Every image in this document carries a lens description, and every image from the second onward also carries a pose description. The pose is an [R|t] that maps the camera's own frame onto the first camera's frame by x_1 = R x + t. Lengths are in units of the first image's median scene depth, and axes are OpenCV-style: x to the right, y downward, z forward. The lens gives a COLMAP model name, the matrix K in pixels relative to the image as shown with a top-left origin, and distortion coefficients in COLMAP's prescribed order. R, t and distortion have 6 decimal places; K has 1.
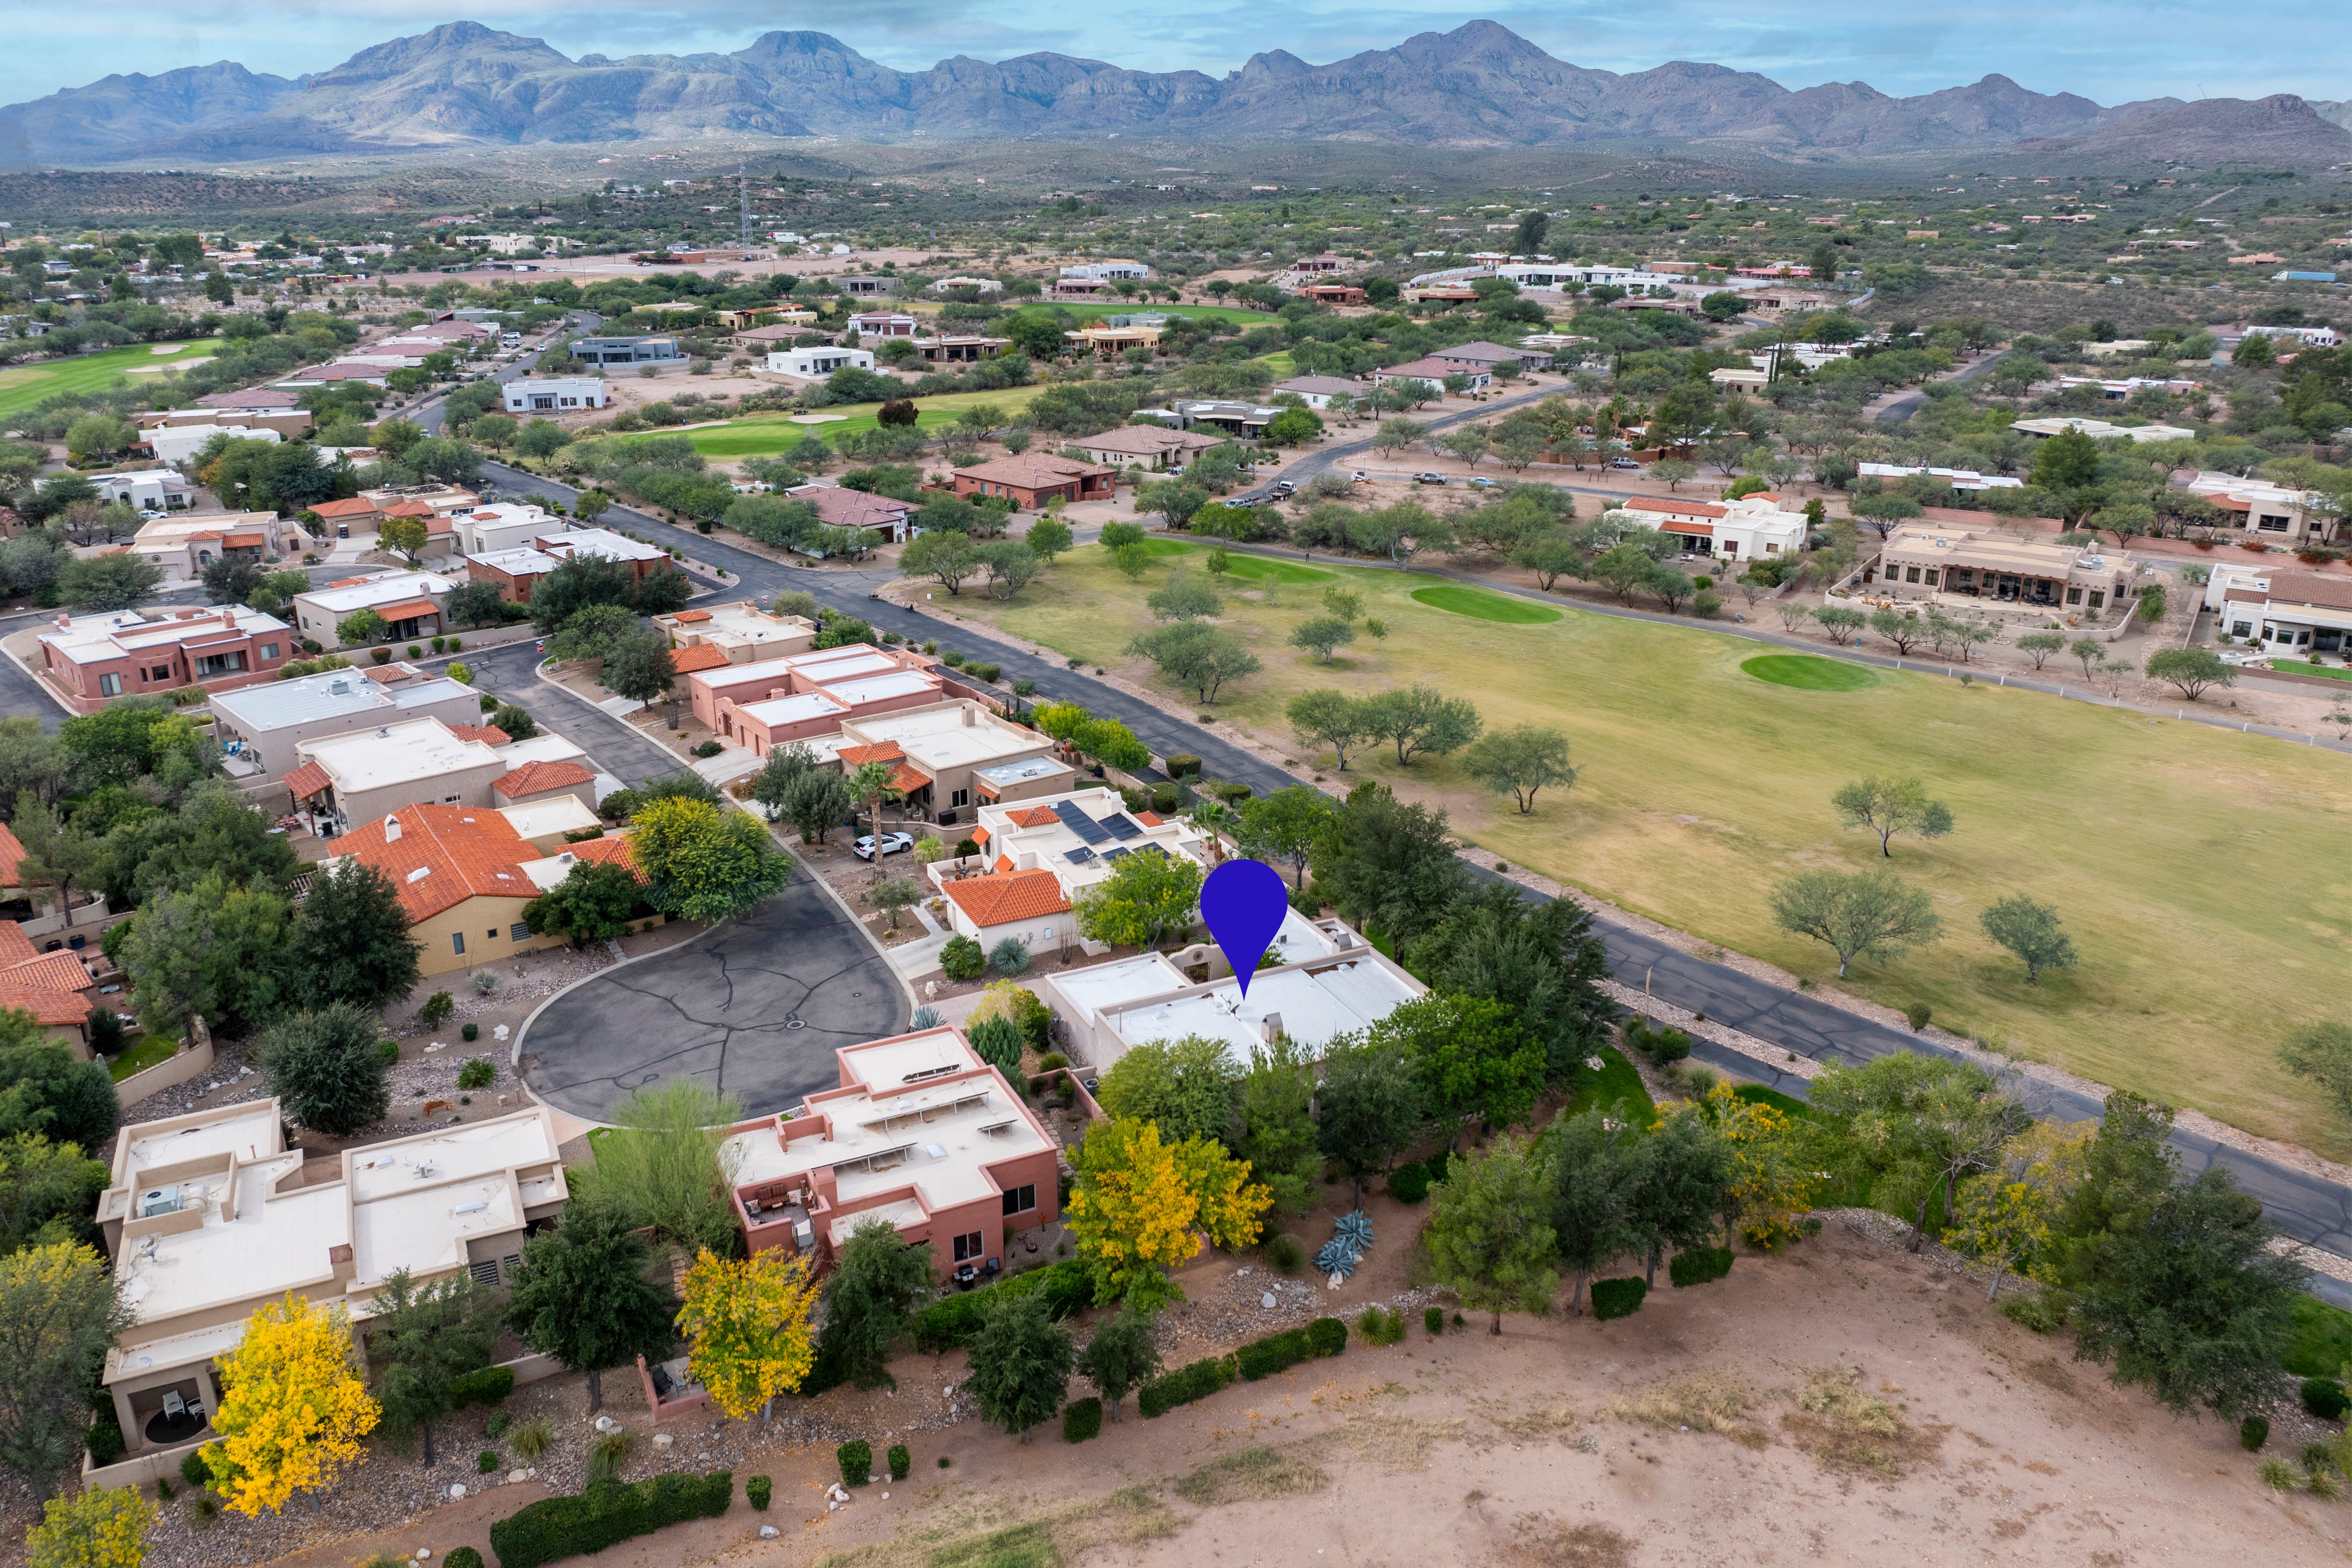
lens RADIAL K [[1652.8, 0, 1180.5], [0, 1652.8, 782.5], [0, 0, 1]] dist [-0.041432, 0.005929]
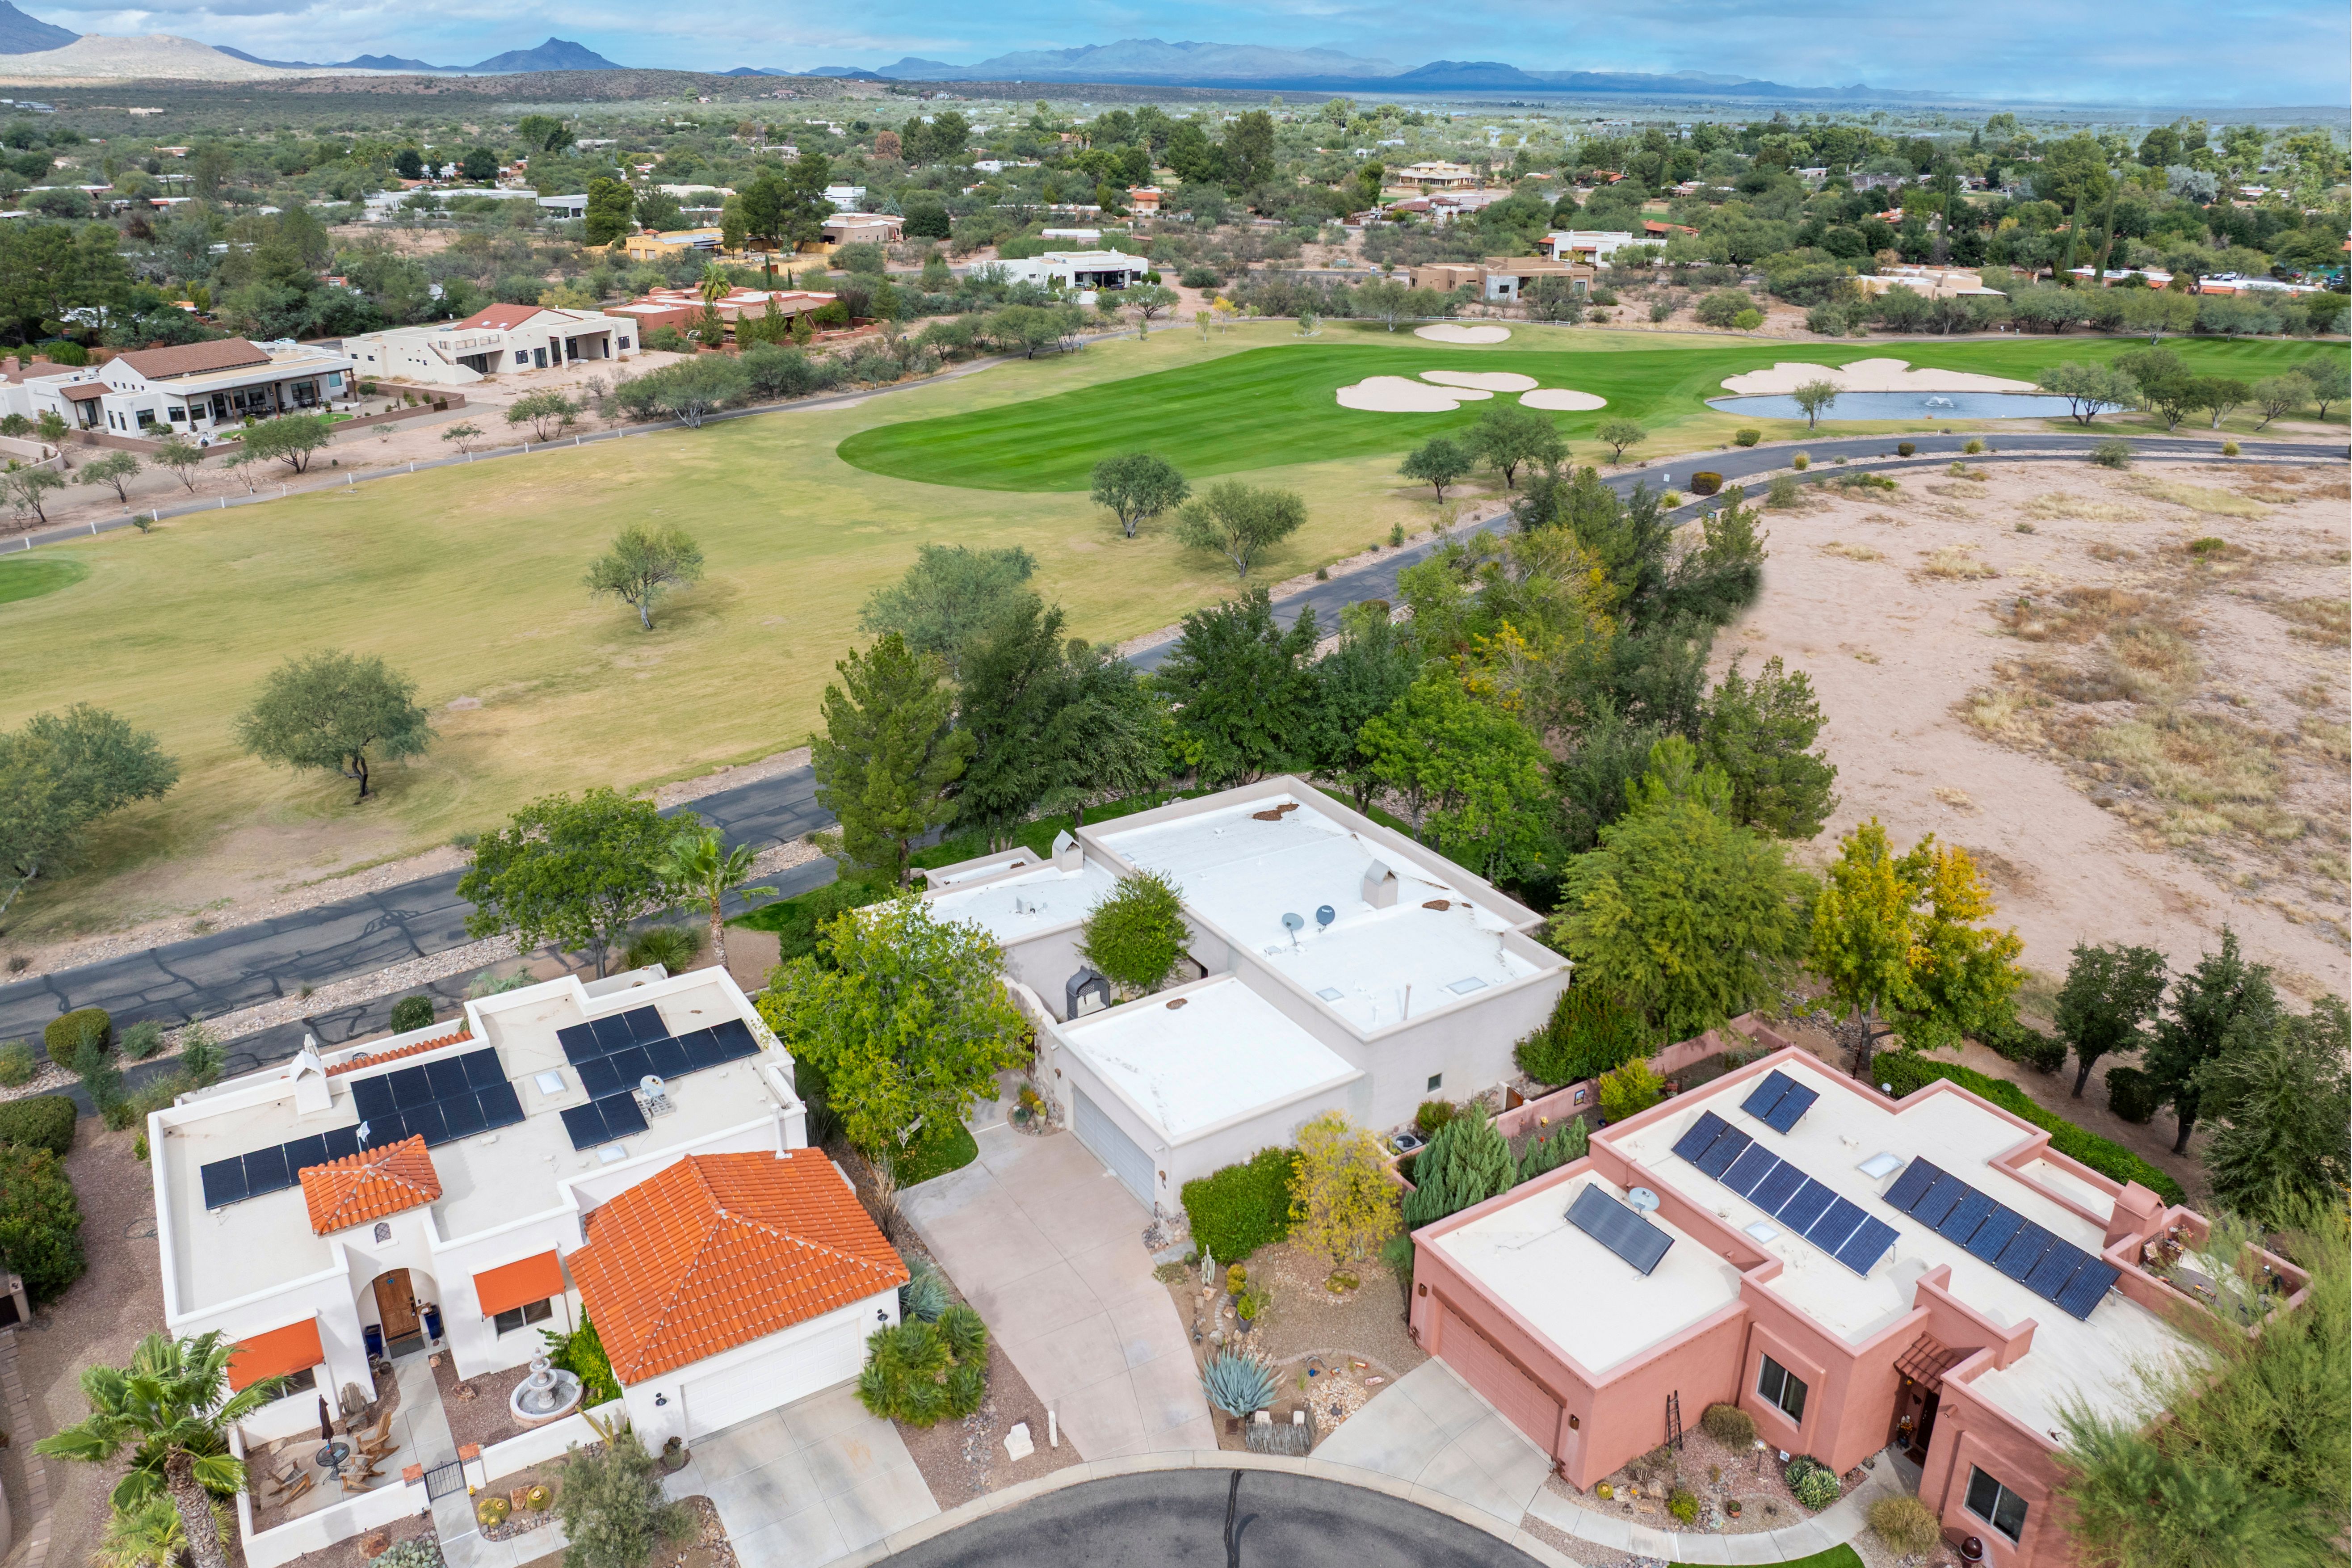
lens RADIAL K [[1652.8, 0, 1180.4], [0, 1652.8, 784.9], [0, 0, 1]] dist [-0.041432, 0.005929]
pose [[-0.107370, -0.394532, 0.912588, -0.539692], [0.342426, 0.847060, 0.406490, -0.187308], [-0.933390, 0.356139, 0.044149, 1.049787]]
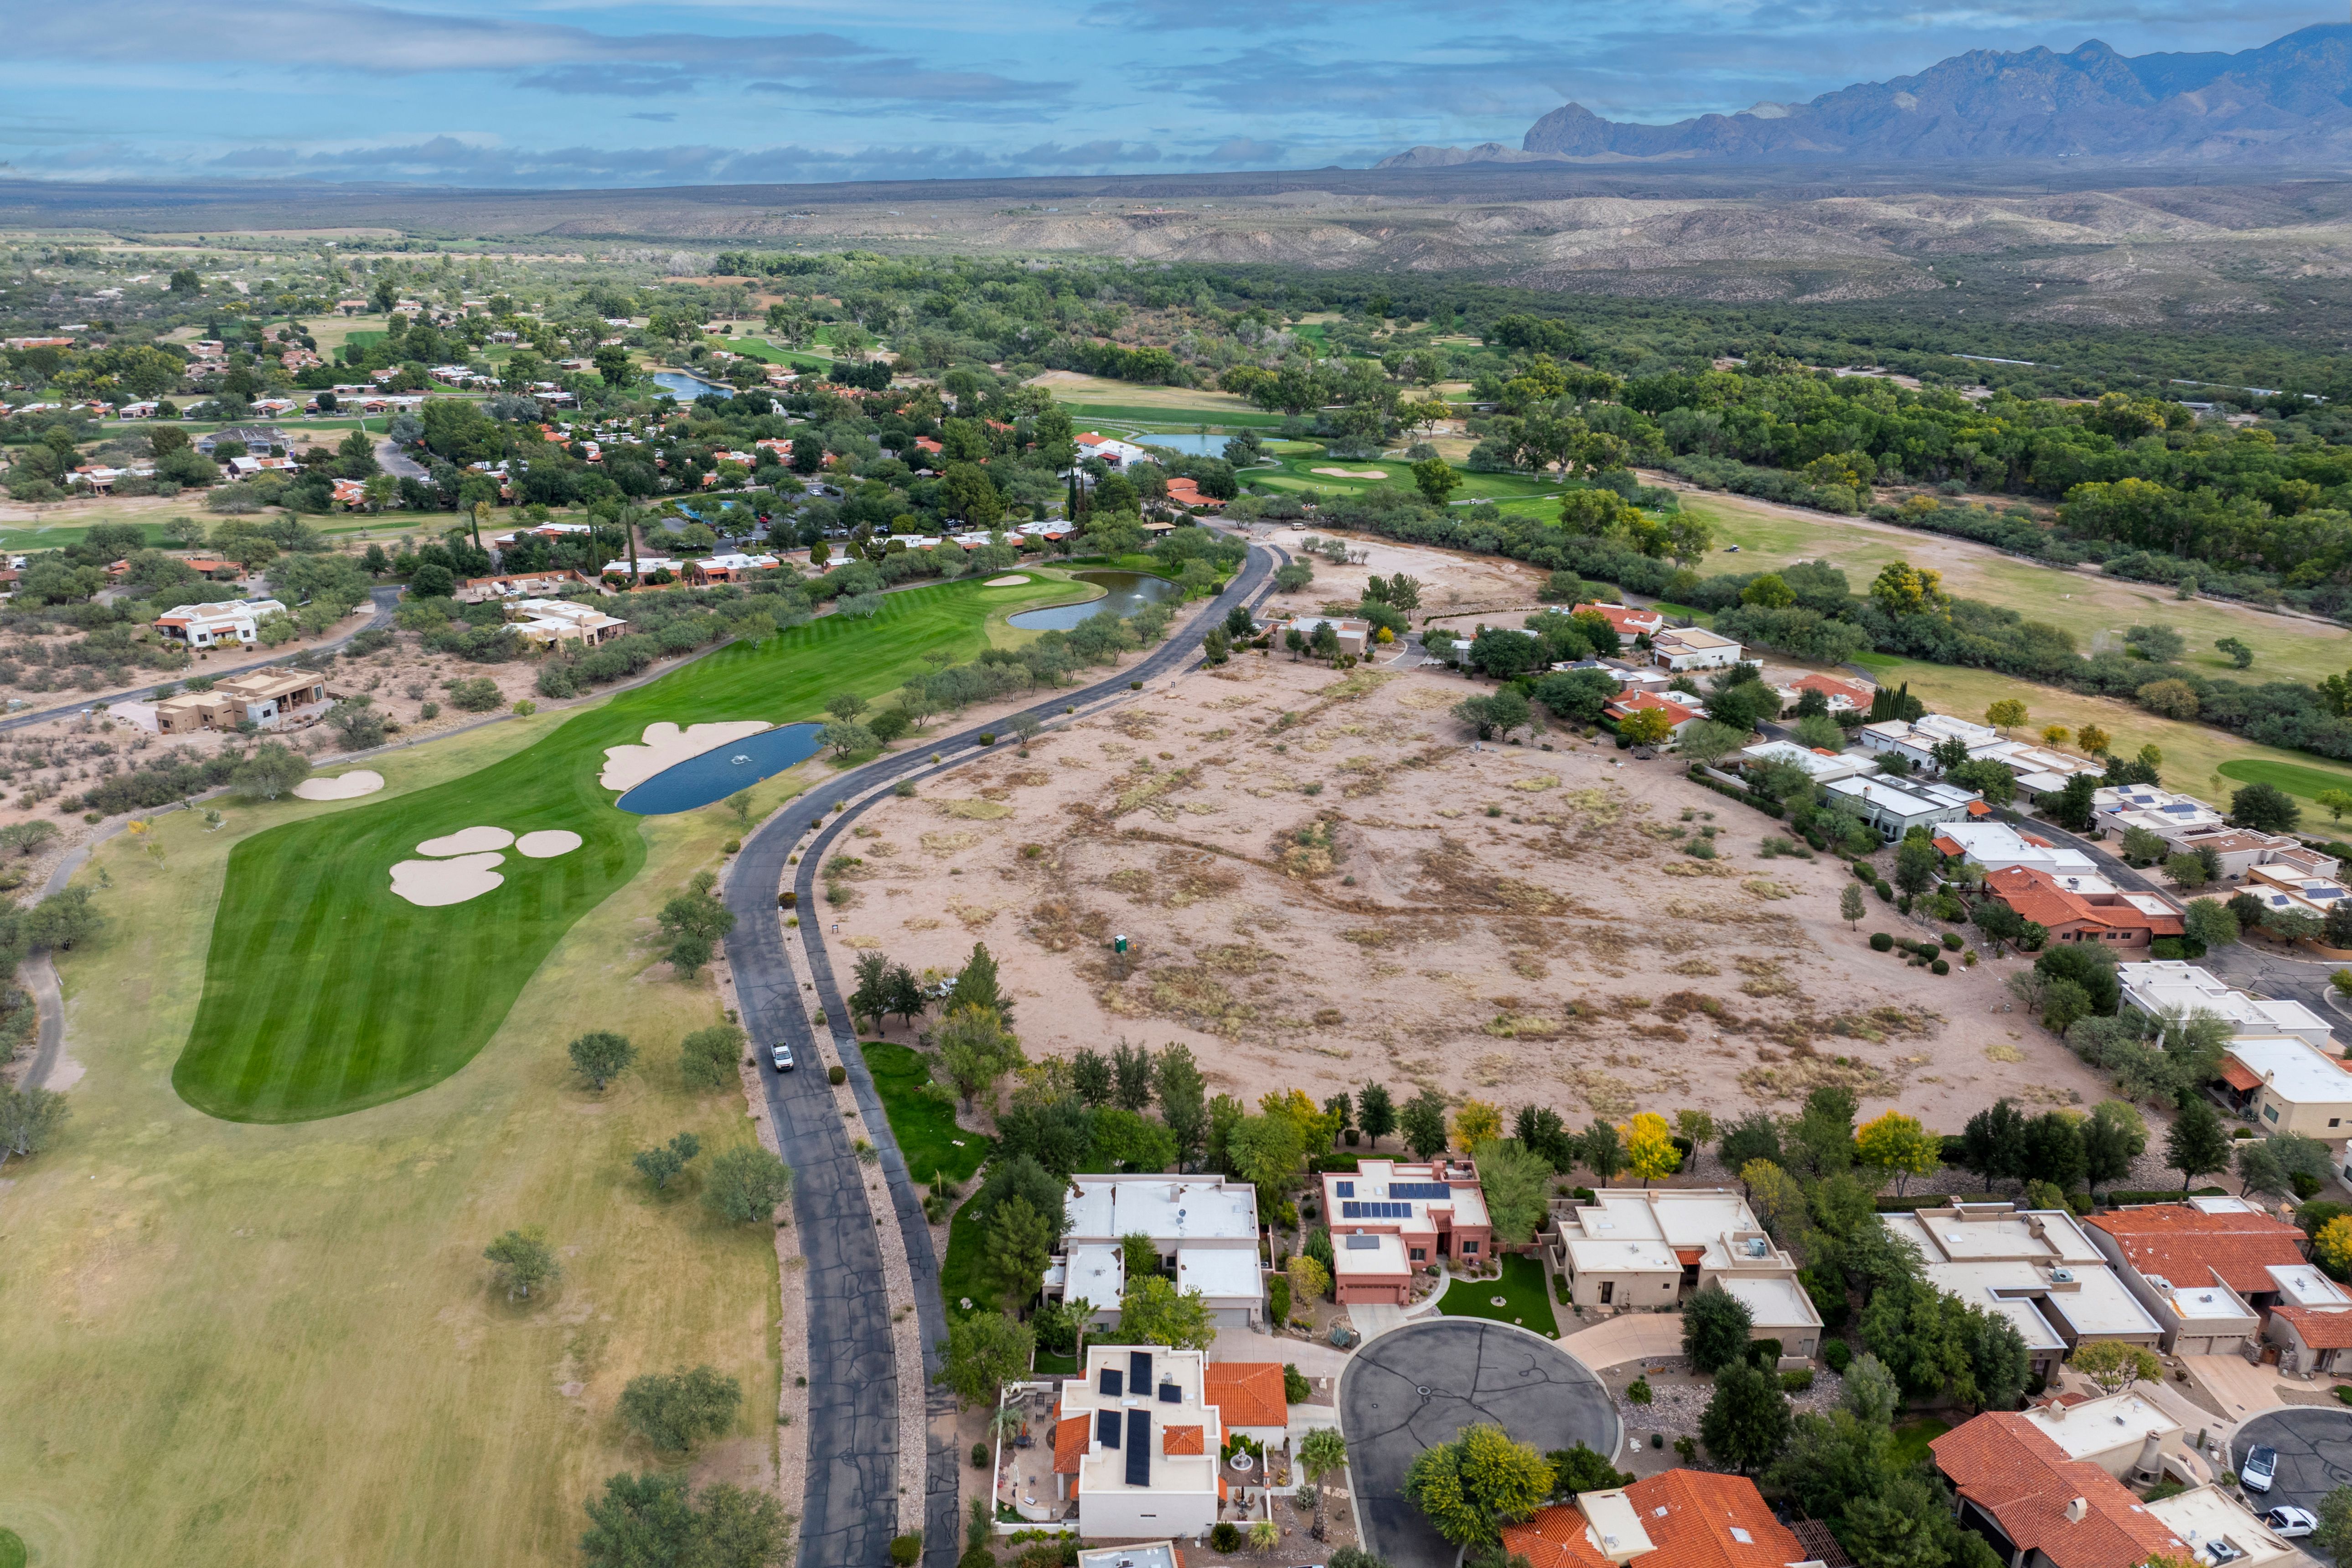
lens RADIAL K [[1652.8, 0, 1179.3], [0, 1652.8, 847.6], [0, 0, 1]] dist [-0.041432, 0.005929]
pose [[-0.899202, -0.173817, 0.401525, -0.601752], [0.141440, 0.752951, 0.642697, -1.280900], [-0.414041, 0.634707, -0.652470, 1.945138]]
